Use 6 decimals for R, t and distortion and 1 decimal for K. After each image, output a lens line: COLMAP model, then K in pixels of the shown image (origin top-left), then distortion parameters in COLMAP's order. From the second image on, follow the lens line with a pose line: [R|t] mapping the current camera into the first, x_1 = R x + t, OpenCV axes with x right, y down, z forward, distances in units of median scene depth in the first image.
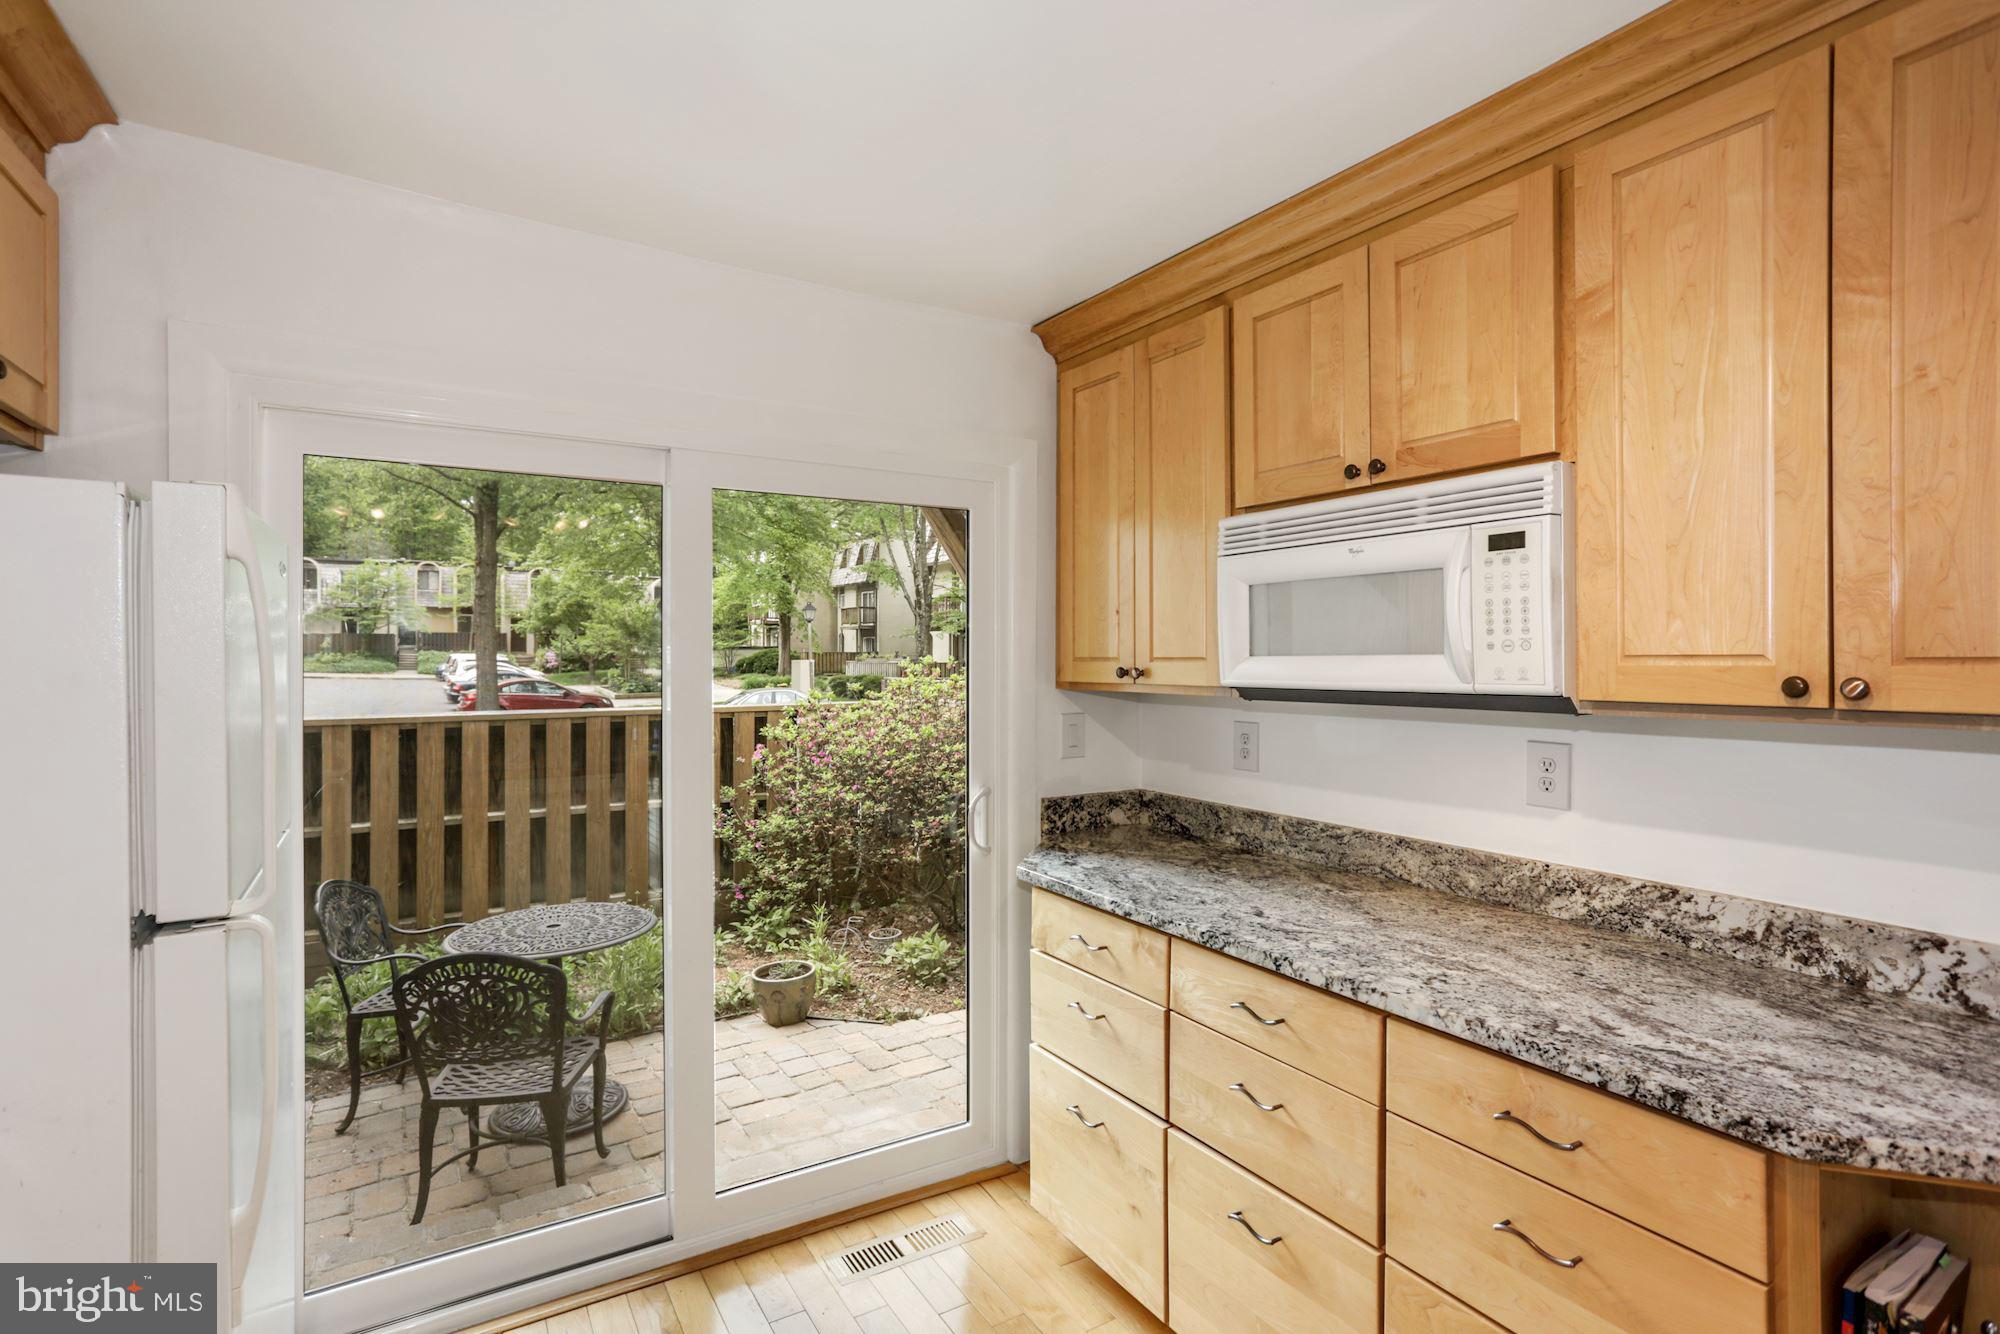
lens RADIAL K [[972.9, 0, 1002.5], [0, 972.9, 654.3], [0, 0, 1]] dist [-0.069643, 0.049501]
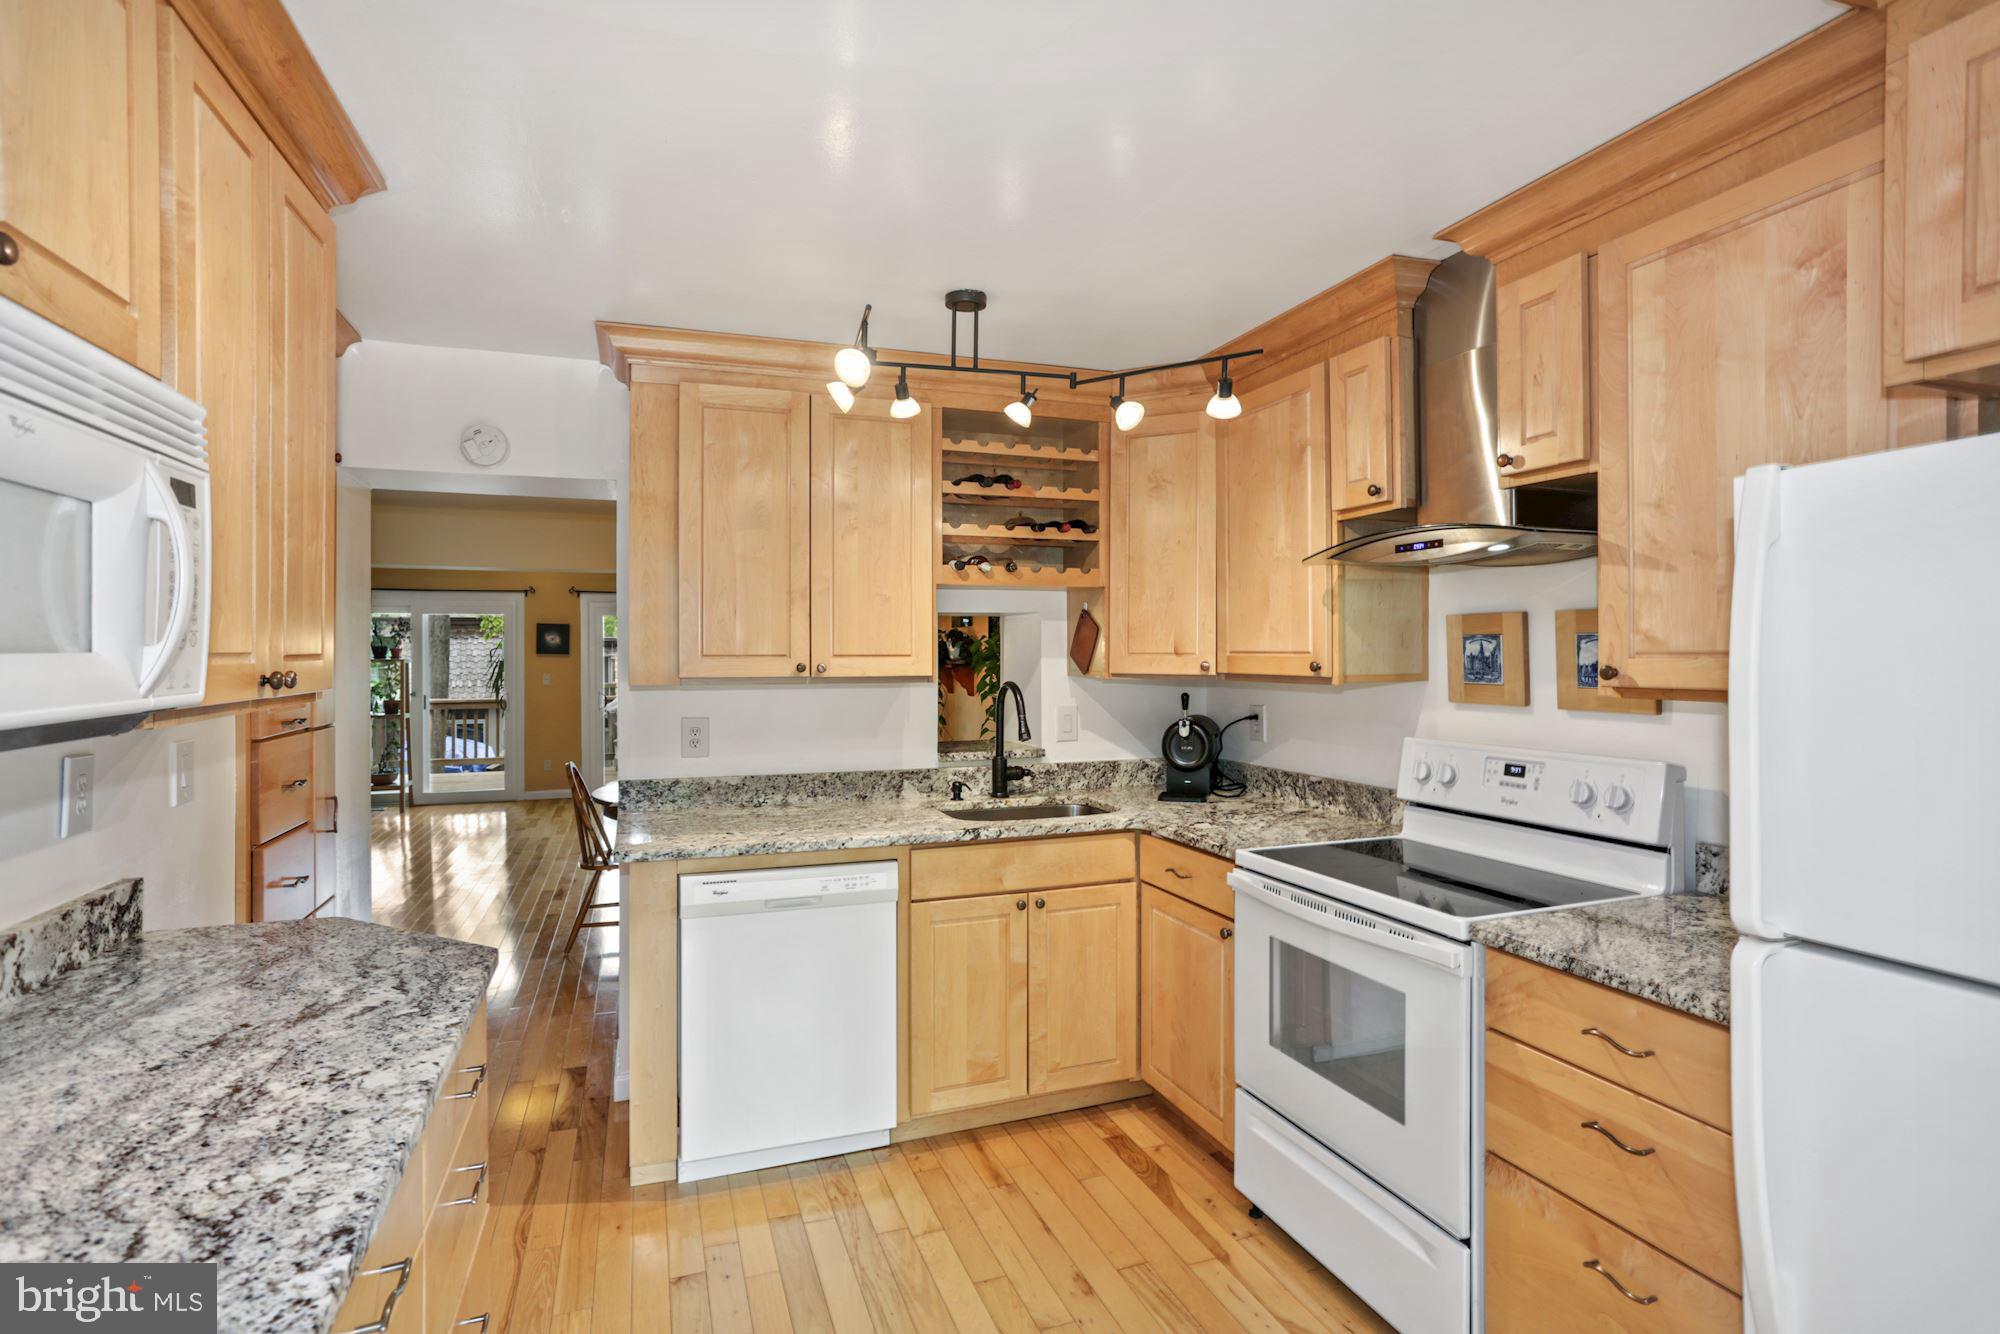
lens RADIAL K [[959.0, 0, 994.5], [0, 959.0, 657.3], [0, 0, 1]] dist [-0.039159, 0.021969]
pose [[-0.980522, -0.000503, 0.196407, -0.188323], [-0.000082, 0.999998, 0.002152, 0.001718], [-0.196408, 0.002094, -0.980520, 1.459122]]
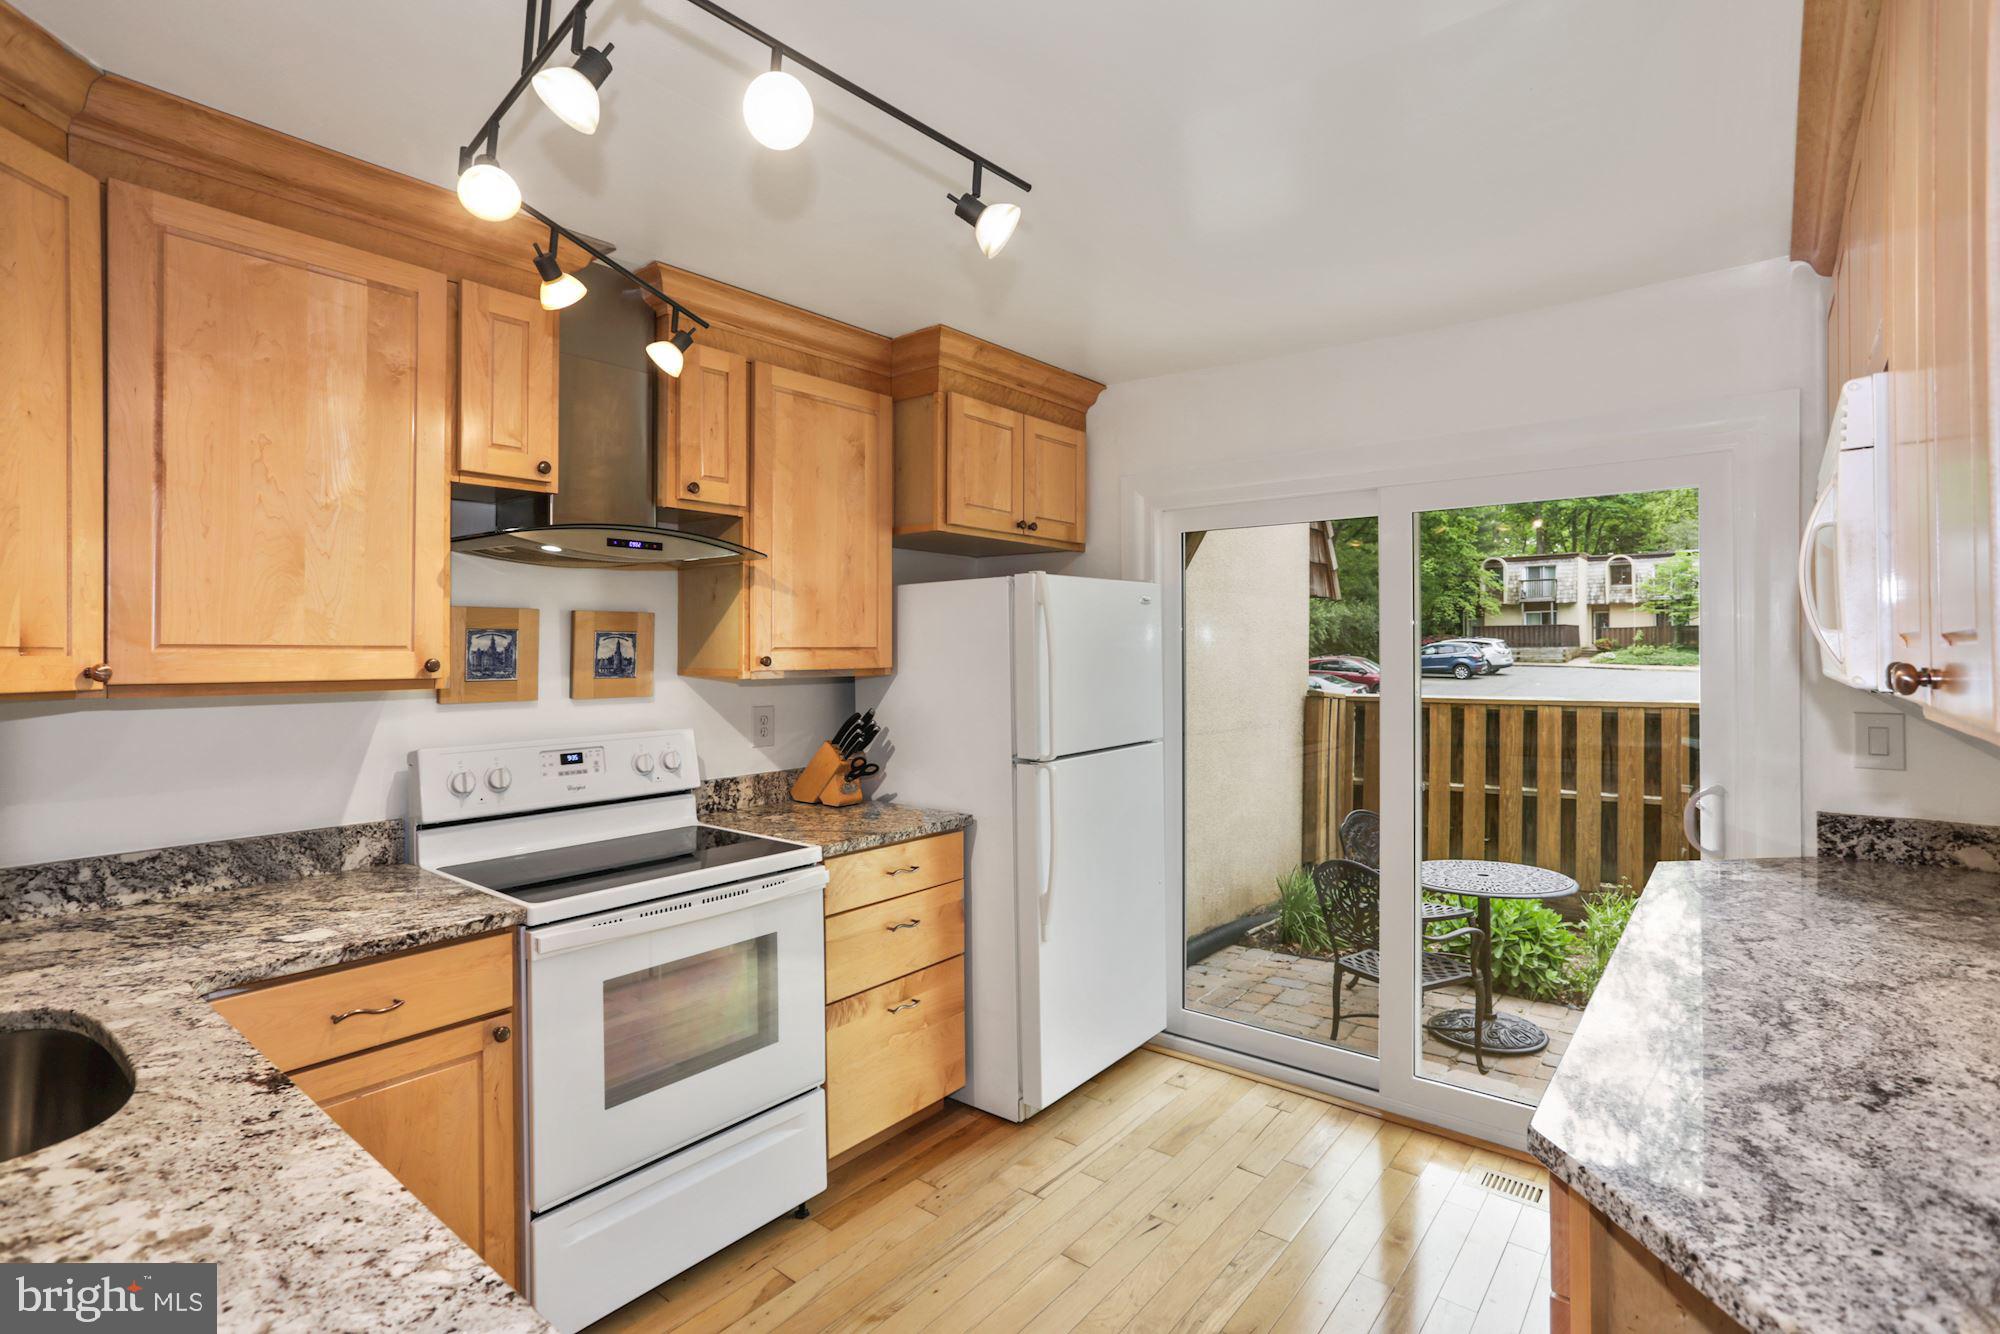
lens RADIAL K [[959.0, 0, 994.5], [0, 959.0, 657.3], [0, 0, 1]] dist [-0.039159, 0.021969]
pose [[0.326242, 0.003783, -0.945279, 0.949309], [0.006719, 0.999957, 0.006321, 0.007274], [0.945262, -0.008413, 0.326203, 0.100943]]
